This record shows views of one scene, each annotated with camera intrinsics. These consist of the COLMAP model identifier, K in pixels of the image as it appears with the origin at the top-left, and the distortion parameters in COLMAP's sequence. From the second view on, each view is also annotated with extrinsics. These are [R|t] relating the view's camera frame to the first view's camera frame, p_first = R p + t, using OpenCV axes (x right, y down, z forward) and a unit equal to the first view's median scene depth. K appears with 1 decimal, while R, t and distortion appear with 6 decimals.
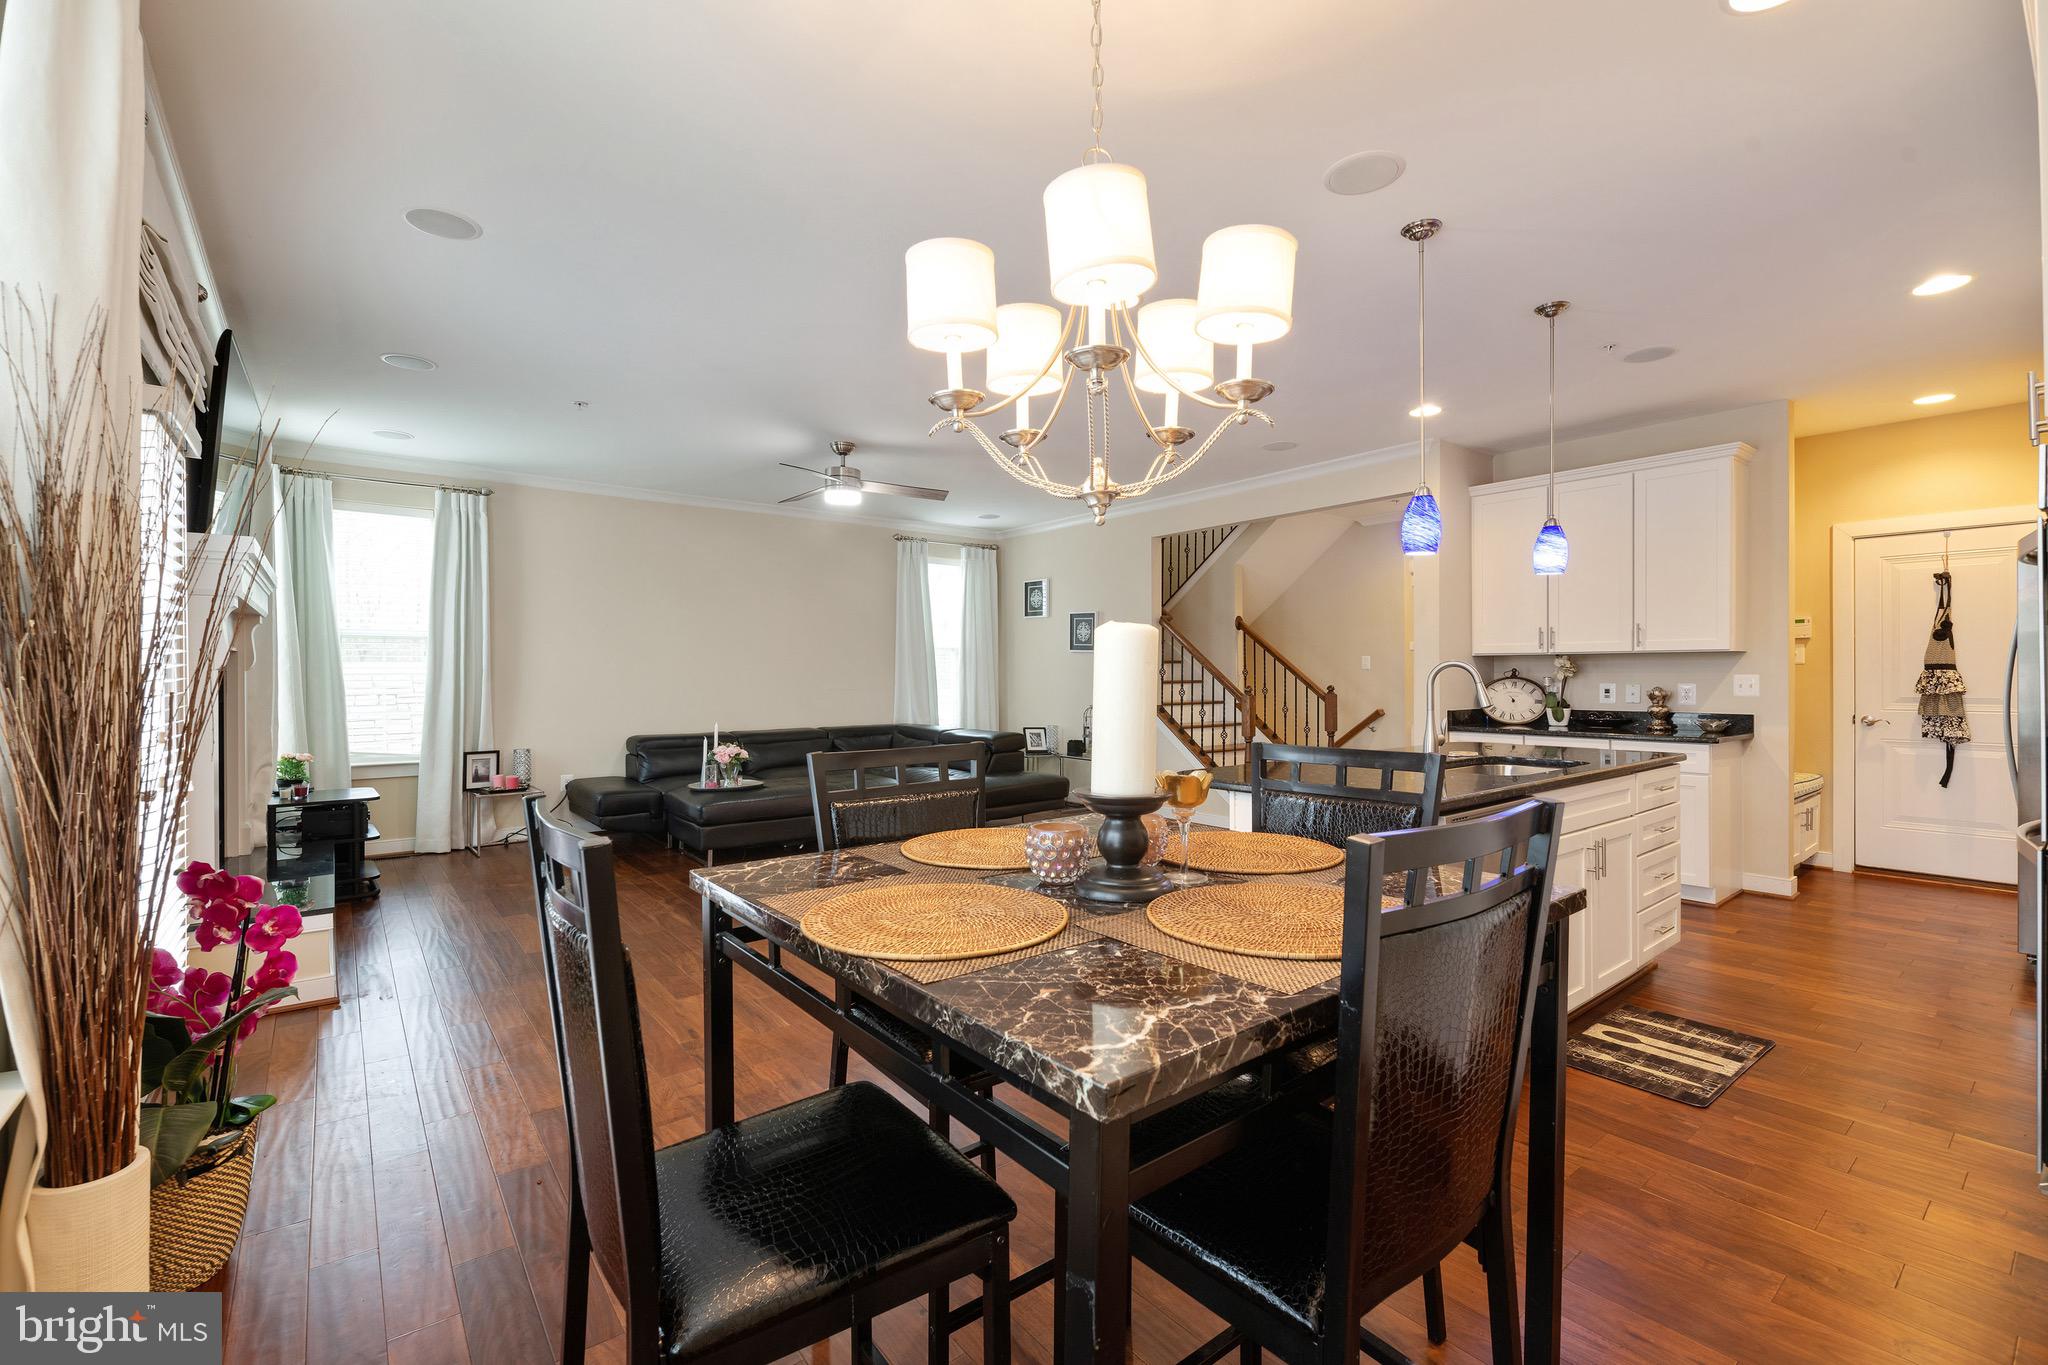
lens RADIAL K [[878.6, 0, 1024.5], [0, 878.6, 680.1], [0, 0, 1]] dist [0.012963, -0.006456]
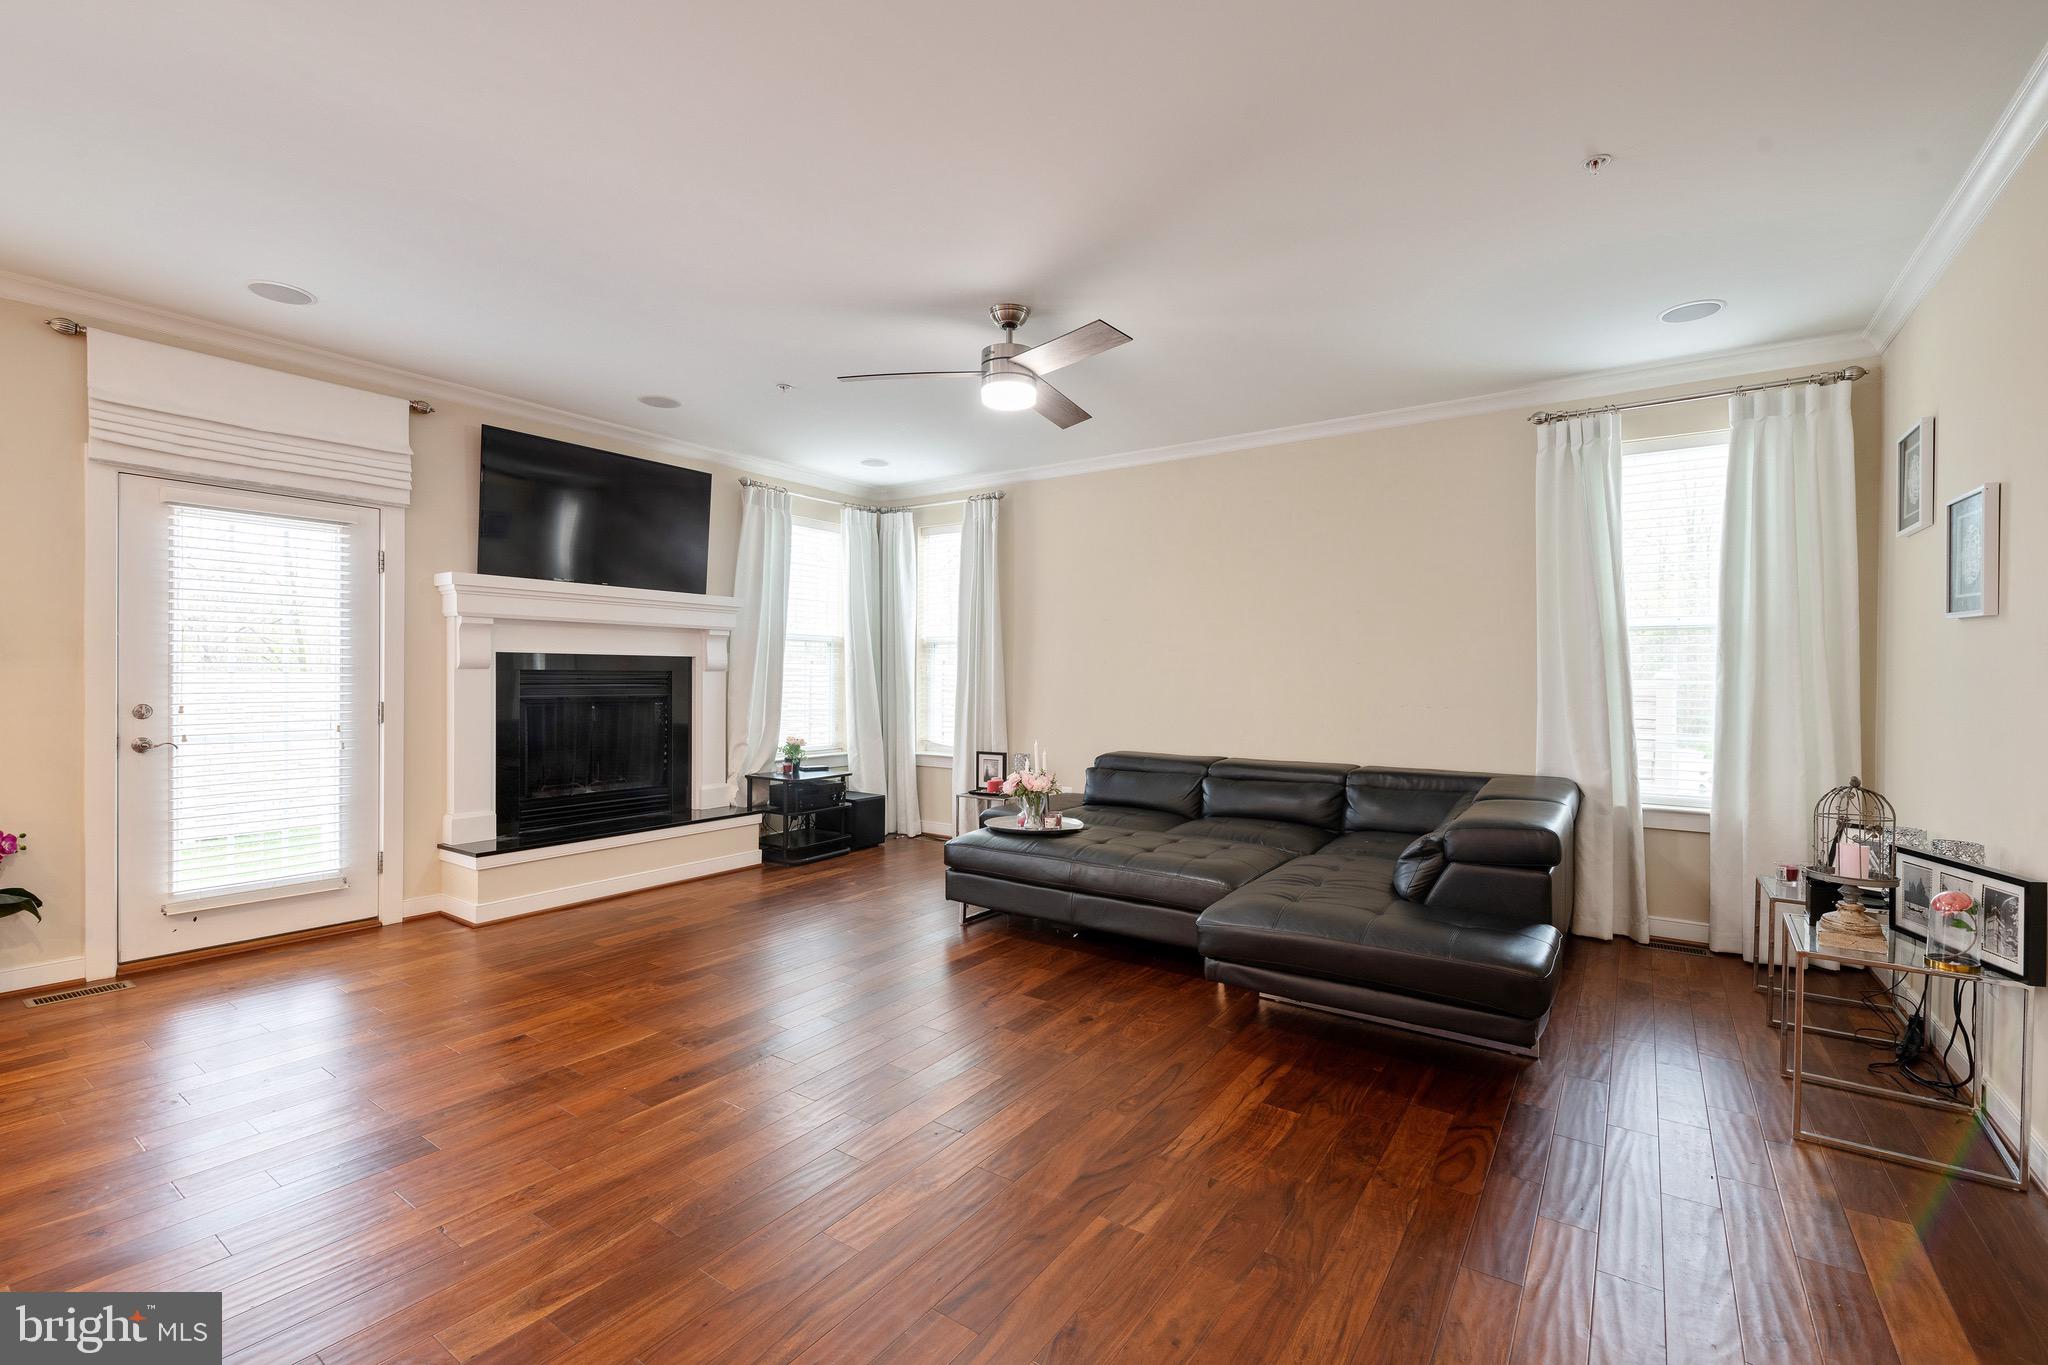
lens RADIAL K [[878.6, 0, 1025.9], [0, 878.6, 687.9], [0, 0, 1]] dist [0.012963, -0.006456]
pose [[0.289175, 0.015835, -0.957145, 0.437700], [-0.016294, 0.999800, 0.011618, -0.006668], [0.957138, 0.012236, 0.289375, 0.898855]]
